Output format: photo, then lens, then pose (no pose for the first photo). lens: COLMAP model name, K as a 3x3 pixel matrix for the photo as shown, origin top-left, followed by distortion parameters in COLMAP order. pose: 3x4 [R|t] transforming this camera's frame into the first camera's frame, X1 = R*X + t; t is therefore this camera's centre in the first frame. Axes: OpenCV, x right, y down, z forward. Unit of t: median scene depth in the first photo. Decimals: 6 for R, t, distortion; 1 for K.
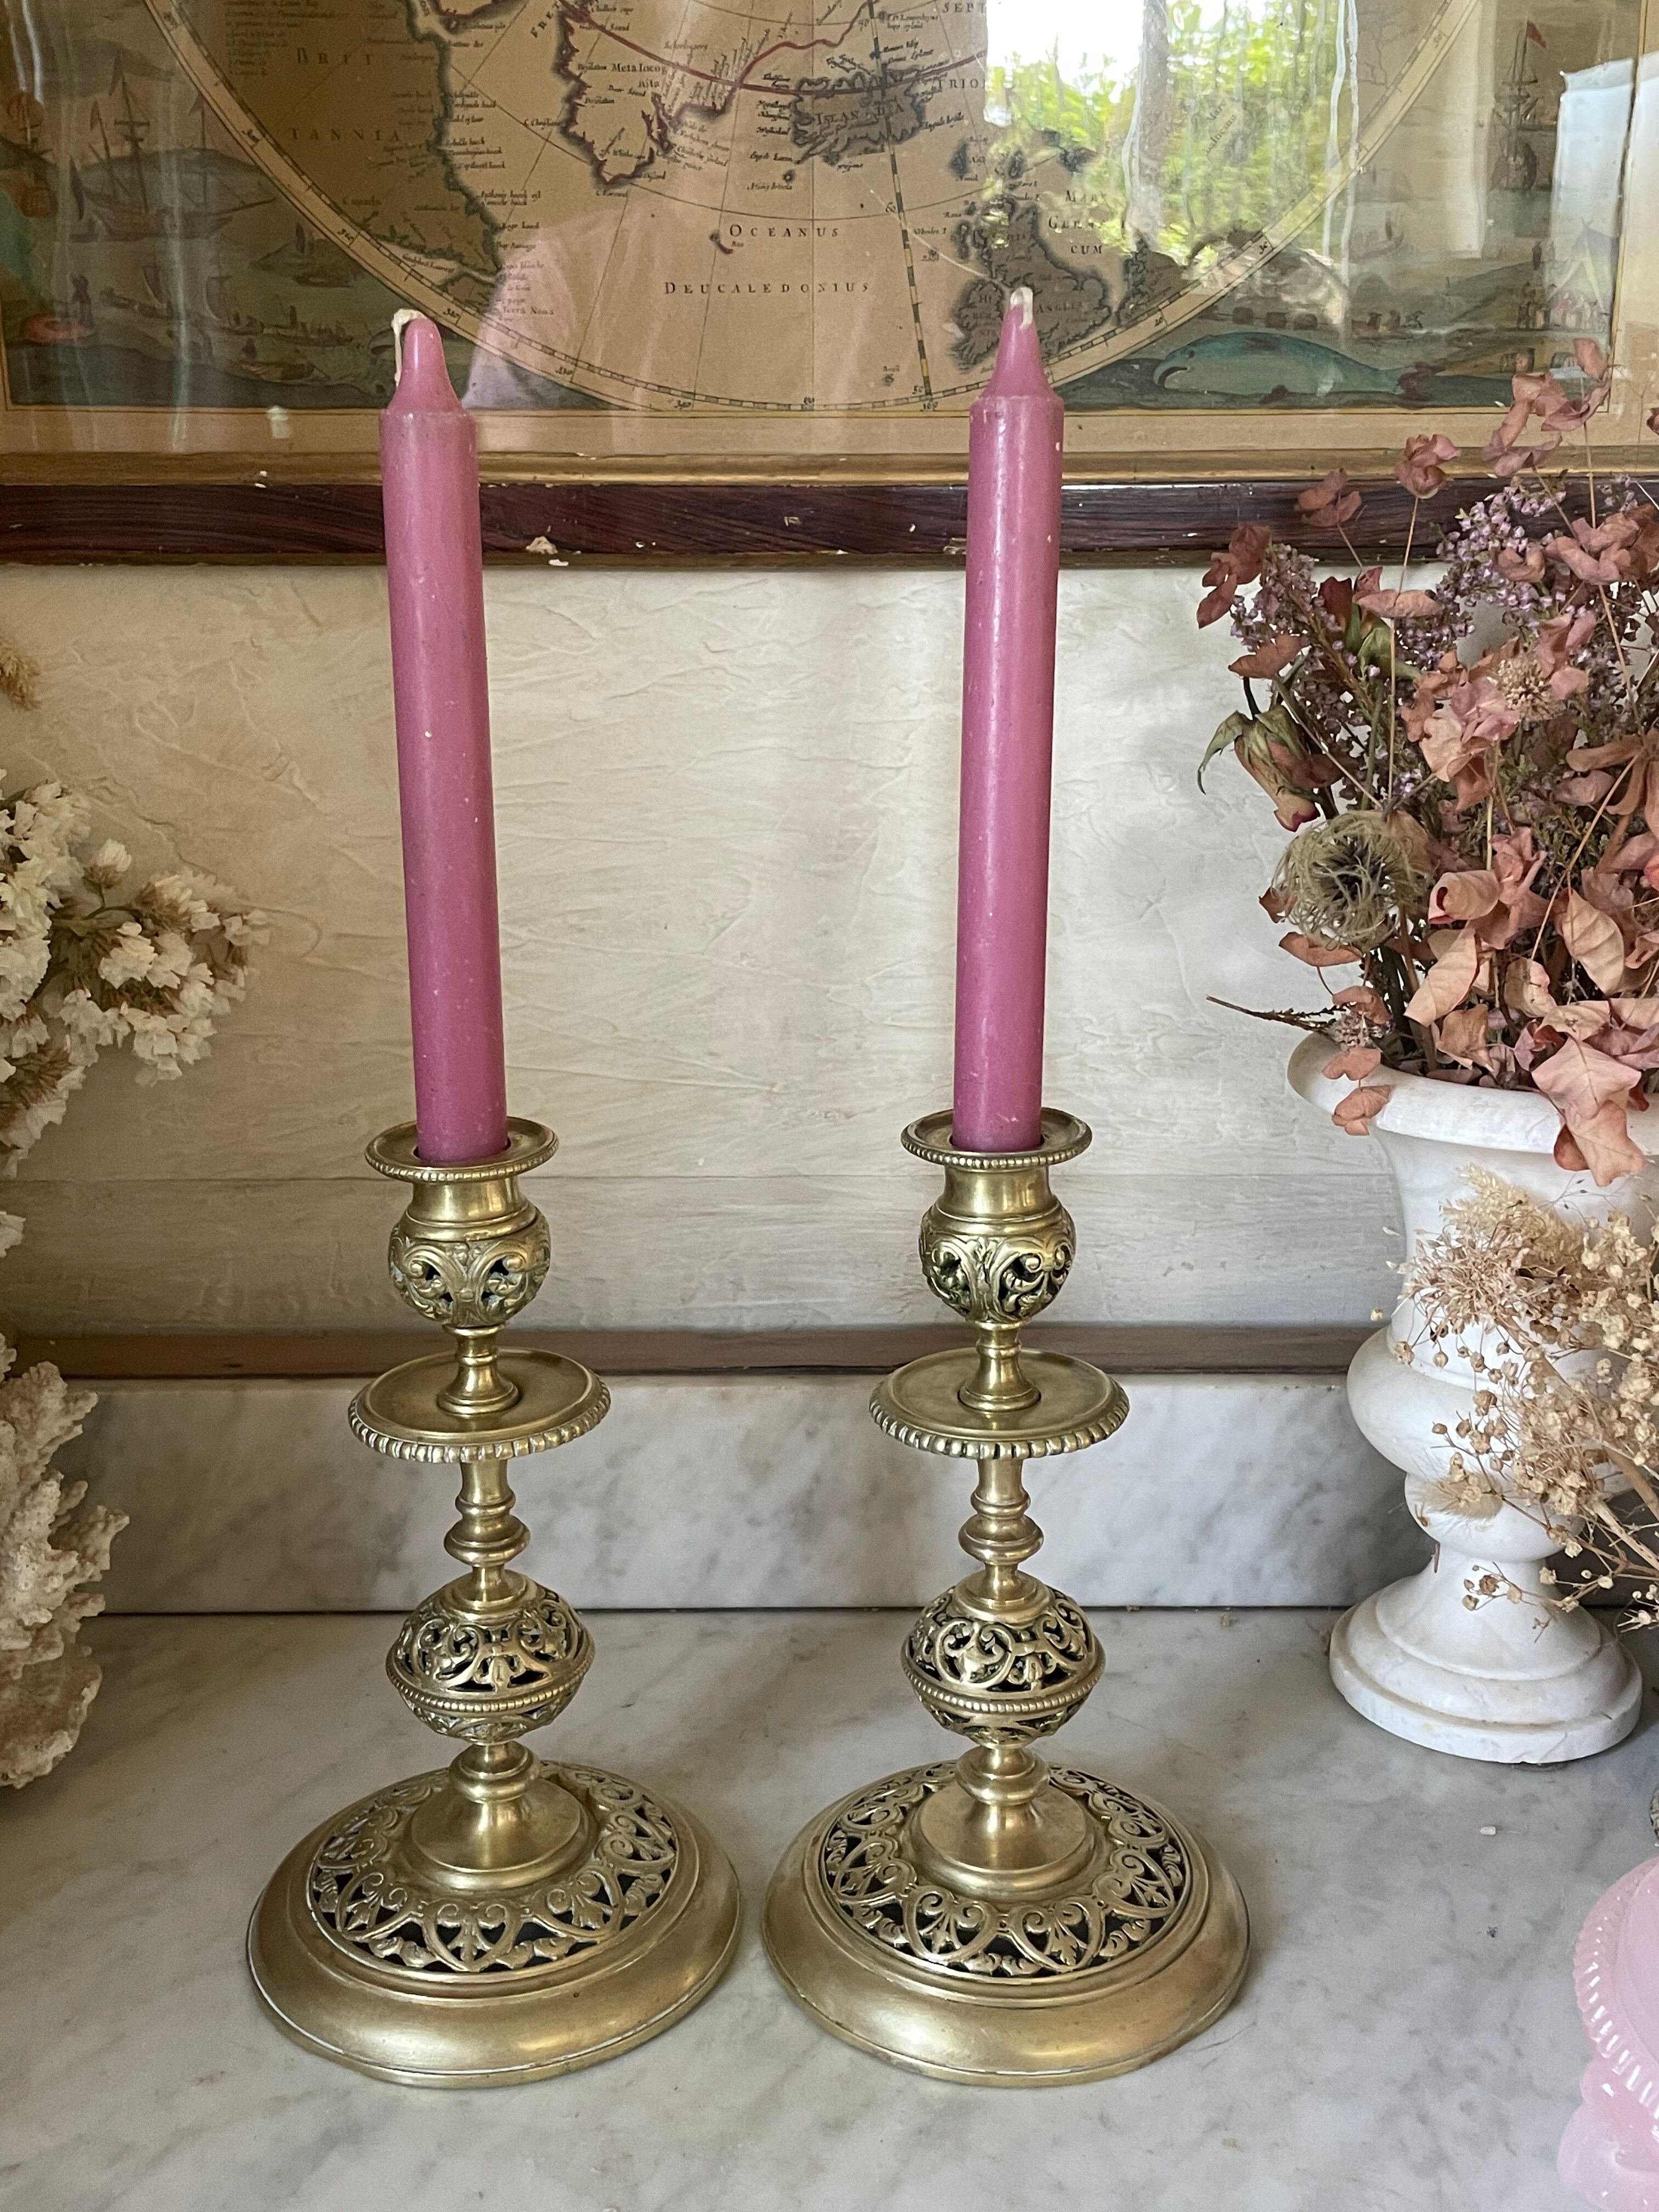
lens RADIAL K [[2328.6, 0, 837.8], [0, 2328.6, 1073.1], [0, 0, 1]] dist [0.064794, 0.000000]
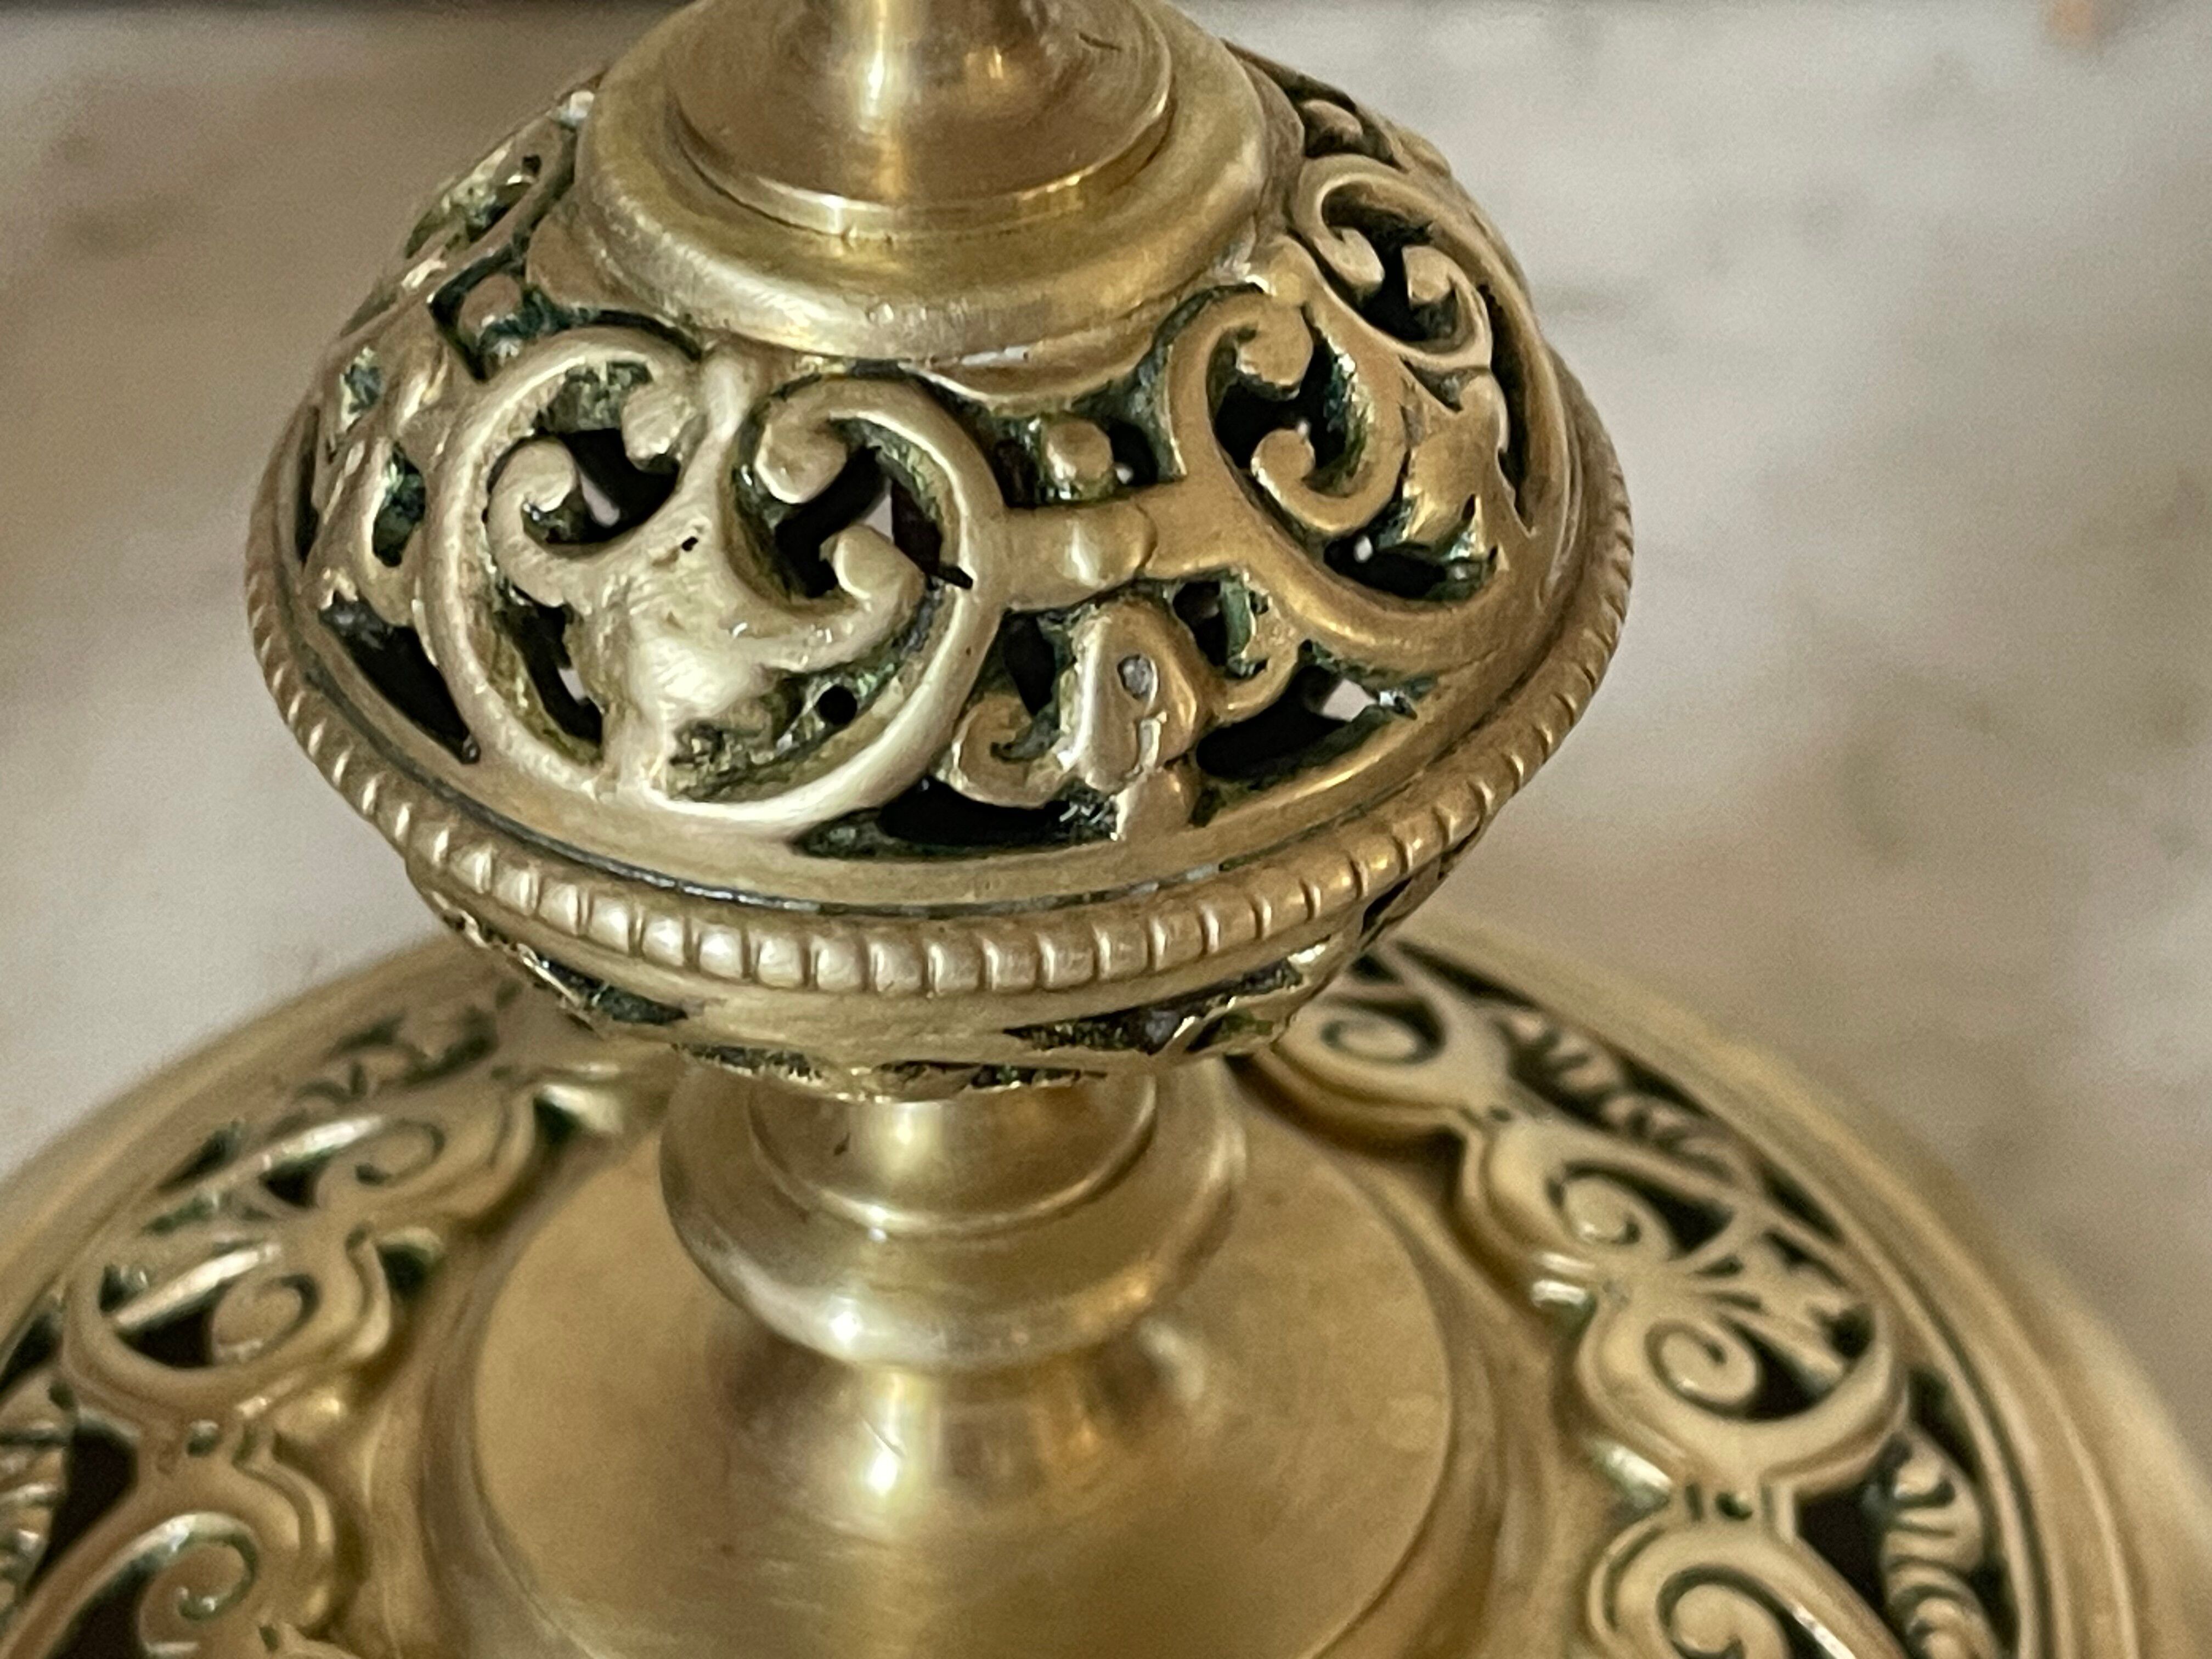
lens RADIAL K [[5022.9, 0, 1033.4], [0, 5022.9, 819.9], [0, 0, 1]] dist [0.131371, 0.000000]
pose [[0.999210, -0.019251, 0.034781, 0.065884], [0.002695, 0.905716, 0.423876, 0.132983], [-0.039661, -0.423448, 0.905052, 0.712167]]
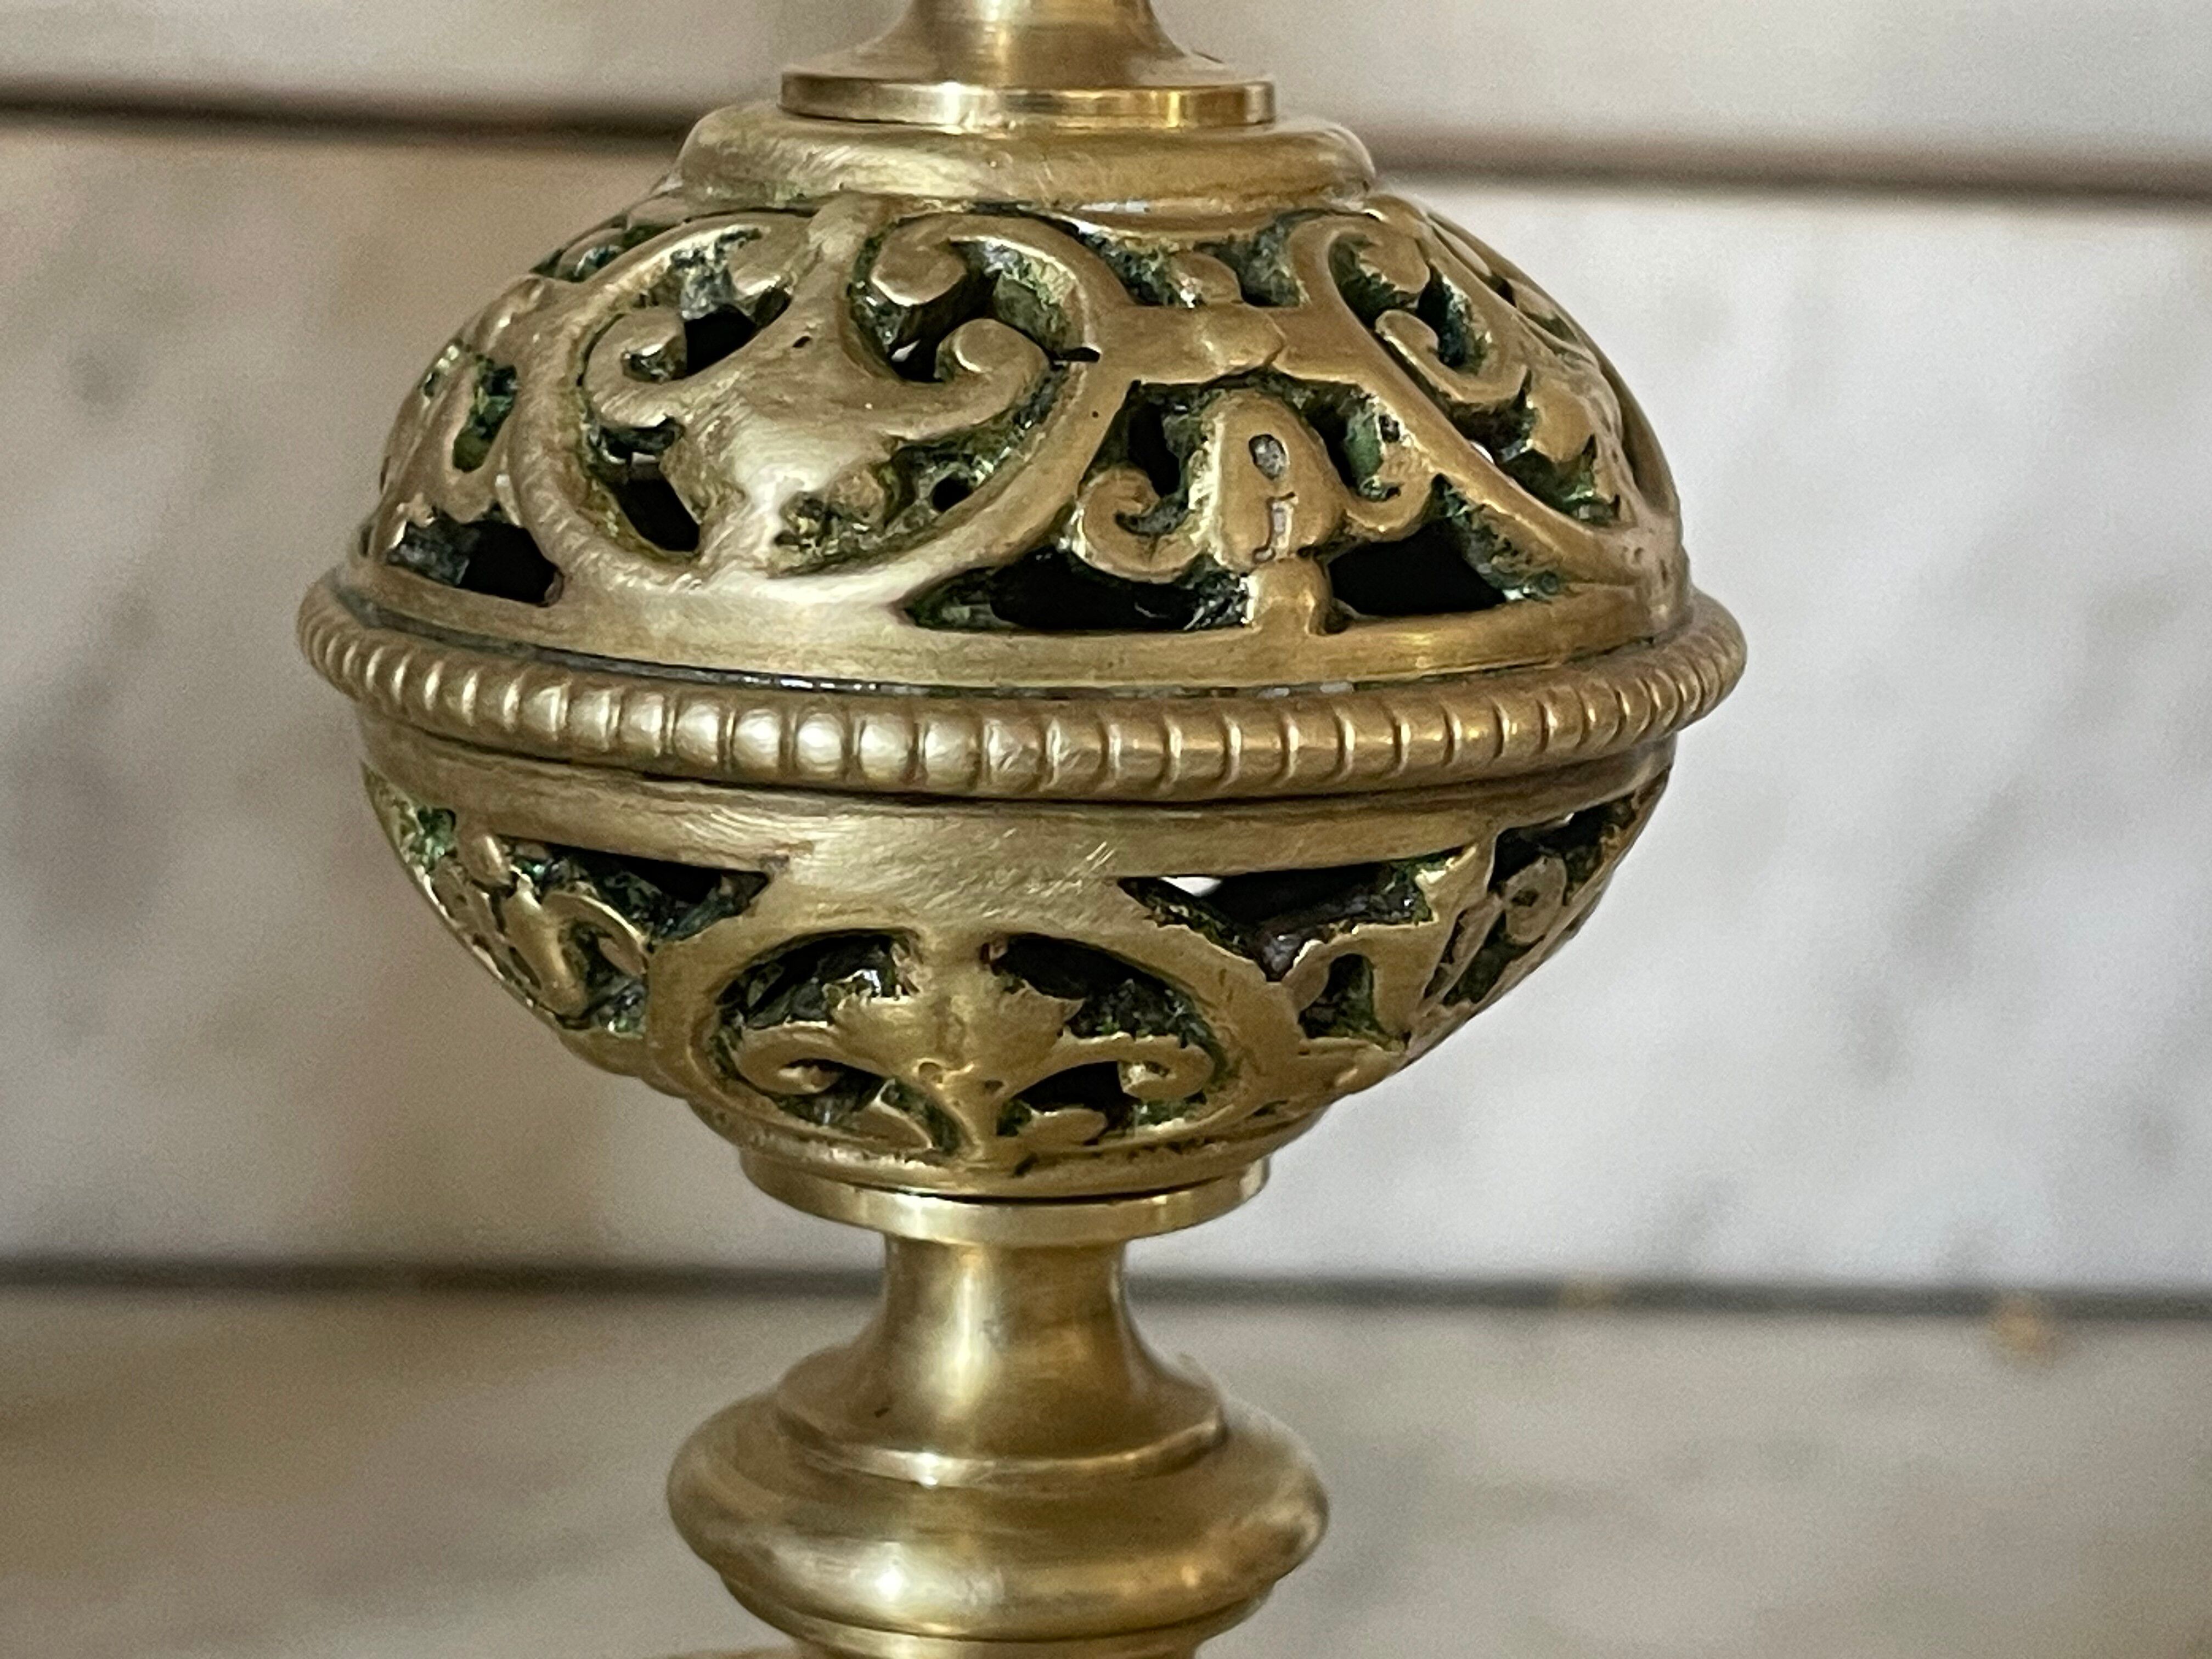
lens RADIAL K [[5062.5, 0, 1116.8], [0, 5062.5, 836.5], [0, 0, 1]] dist [0.030623, 0.000000]
pose [[0.995415, 0.025169, 0.092274, 0.048718], [-0.019464, 0.997873, -0.062214, 0.285058], [-0.093644, 0.060133, 0.993788, 0.702727]]
